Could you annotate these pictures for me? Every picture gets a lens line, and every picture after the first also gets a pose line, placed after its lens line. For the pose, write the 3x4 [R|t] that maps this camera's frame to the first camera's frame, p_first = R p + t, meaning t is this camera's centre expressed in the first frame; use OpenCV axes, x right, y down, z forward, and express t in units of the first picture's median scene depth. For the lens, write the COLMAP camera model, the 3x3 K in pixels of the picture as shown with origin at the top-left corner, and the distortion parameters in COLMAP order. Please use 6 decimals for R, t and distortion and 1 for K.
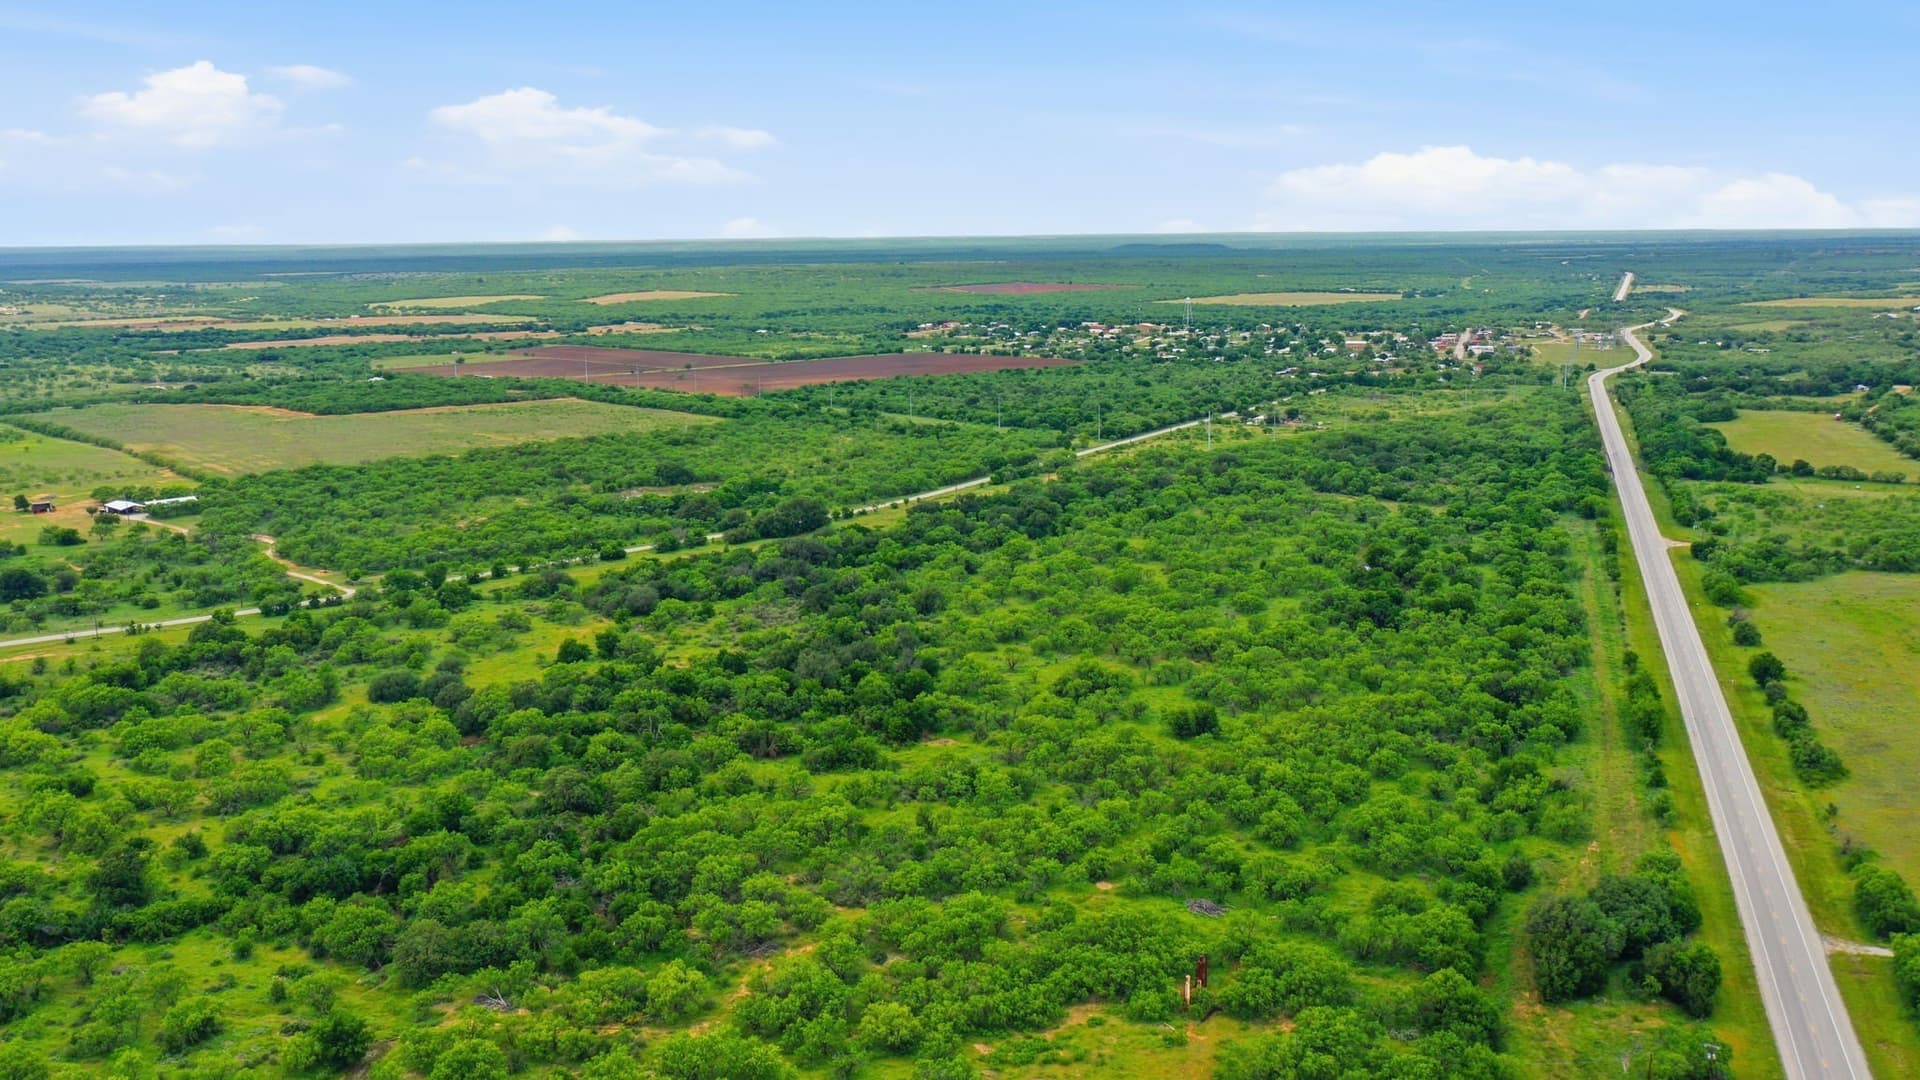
lens RADIAL K [[1464.5, 0, 959.6], [0, 1464.5, 540.4], [0, 0, 1]] dist [-0.010105, 0.000599]
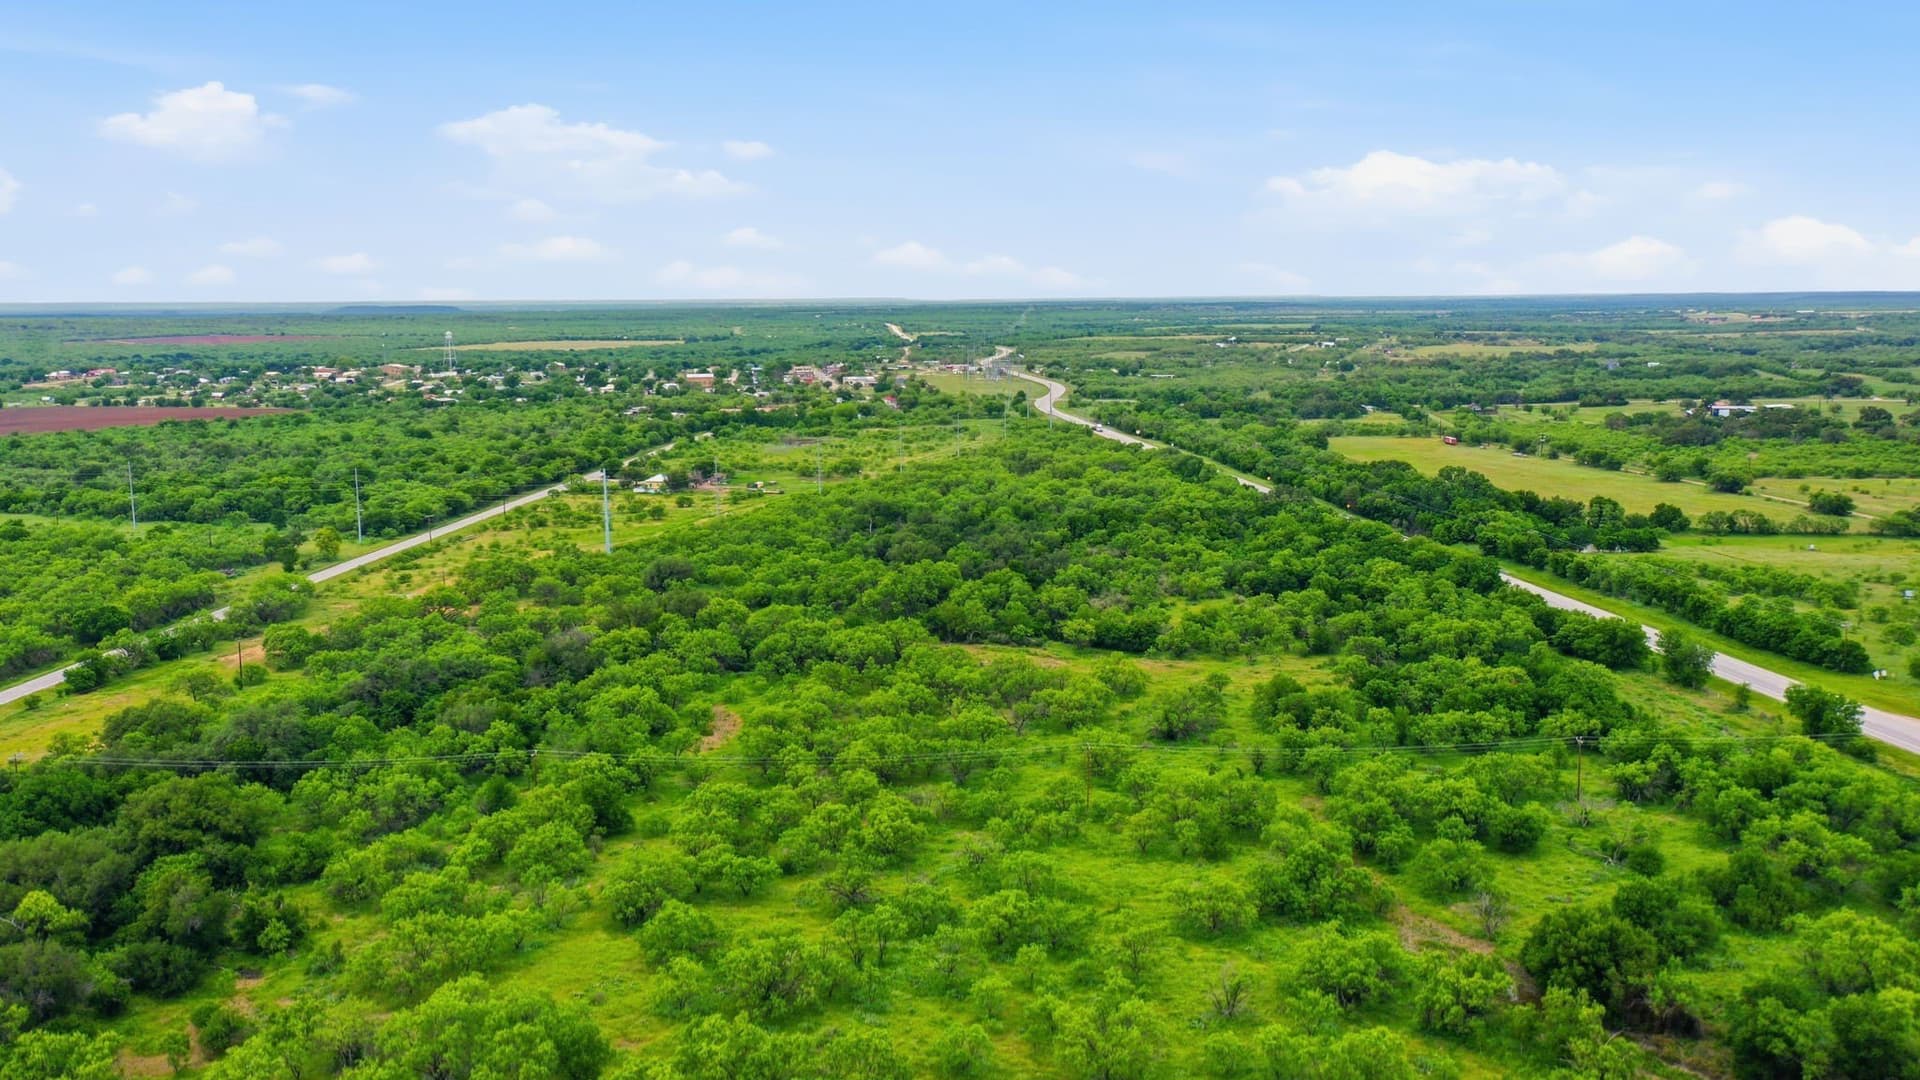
lens RADIAL K [[1464.5, 0, 960.0], [0, 1464.5, 539.1], [0, 0, 1]] dist [-0.010105, 0.000599]
pose [[0.875447, -0.066080, 0.478775, 0.034170], [0.086833, 0.995995, -0.021309, -0.037594], [-0.475449, 0.060228, 0.877679, 0.438631]]
